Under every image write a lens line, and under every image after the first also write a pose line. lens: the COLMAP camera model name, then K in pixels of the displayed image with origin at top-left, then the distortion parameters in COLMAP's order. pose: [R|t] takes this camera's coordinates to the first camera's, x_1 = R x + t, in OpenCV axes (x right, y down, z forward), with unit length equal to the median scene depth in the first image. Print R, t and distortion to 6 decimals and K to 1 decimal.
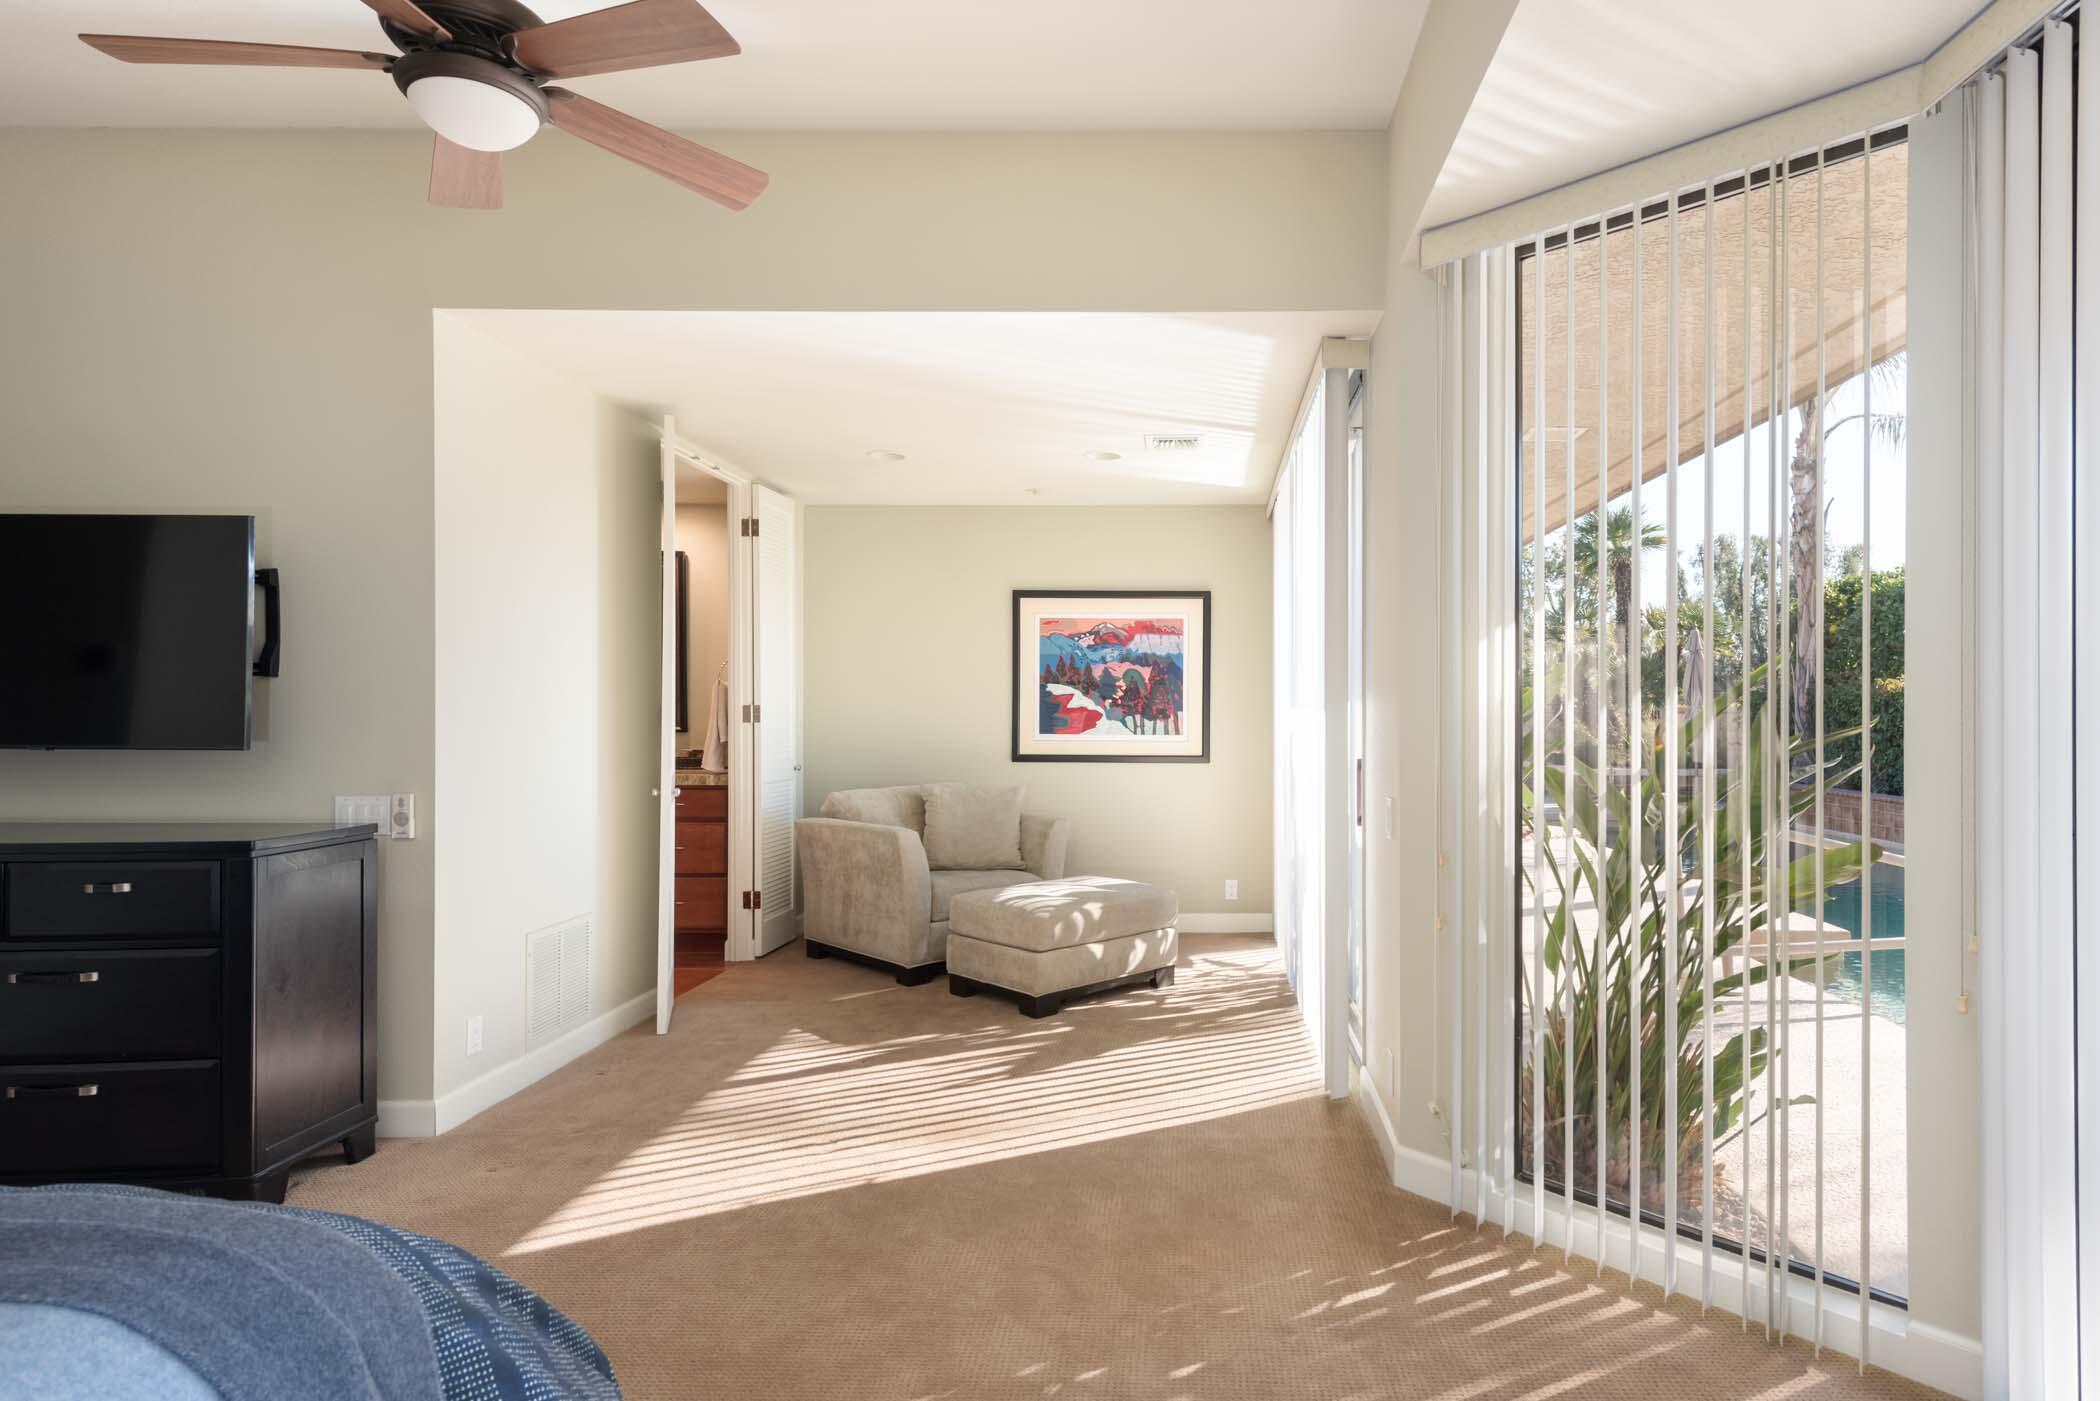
lens RADIAL K [[1393.6, 0, 1058.9], [0, 1393.6, 669.7], [0, 0, 1]] dist [0.008194, -0.000481]
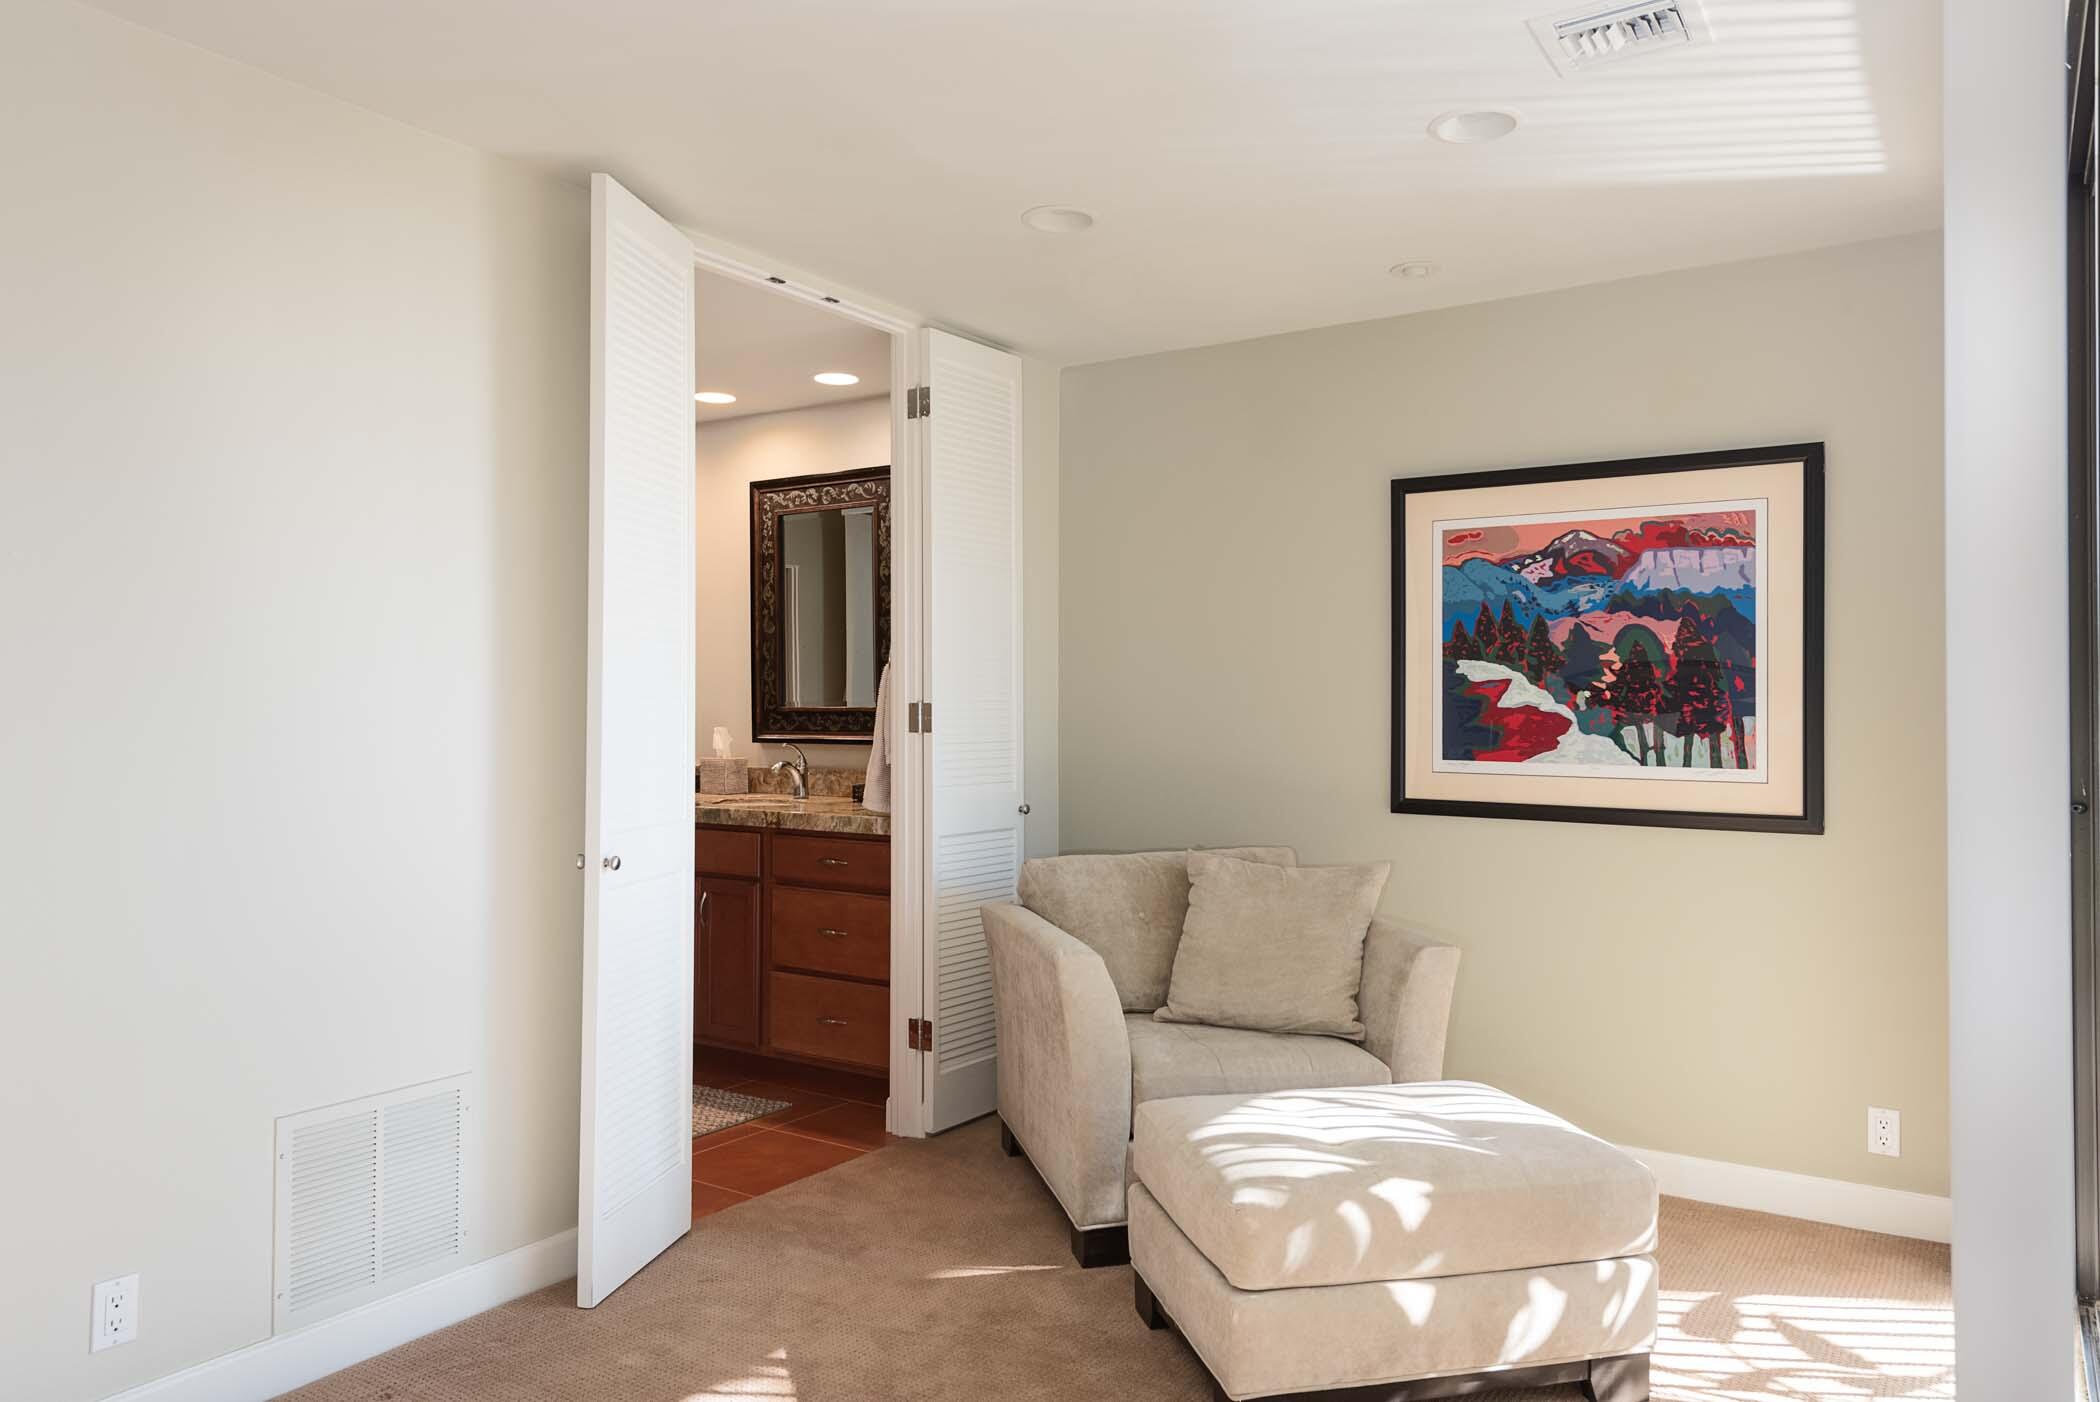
lens RADIAL K [[1393.6, 0, 1058.9], [0, 1393.6, 670.2], [0, 0, 1]] dist [0.008194, -0.000481]
pose [[0.859157, -0.012439, -0.511560, 0.126037], [0.014145, 0.999900, -0.000558, 0.012100], [0.511516, -0.006756, 0.859247, 0.497581]]
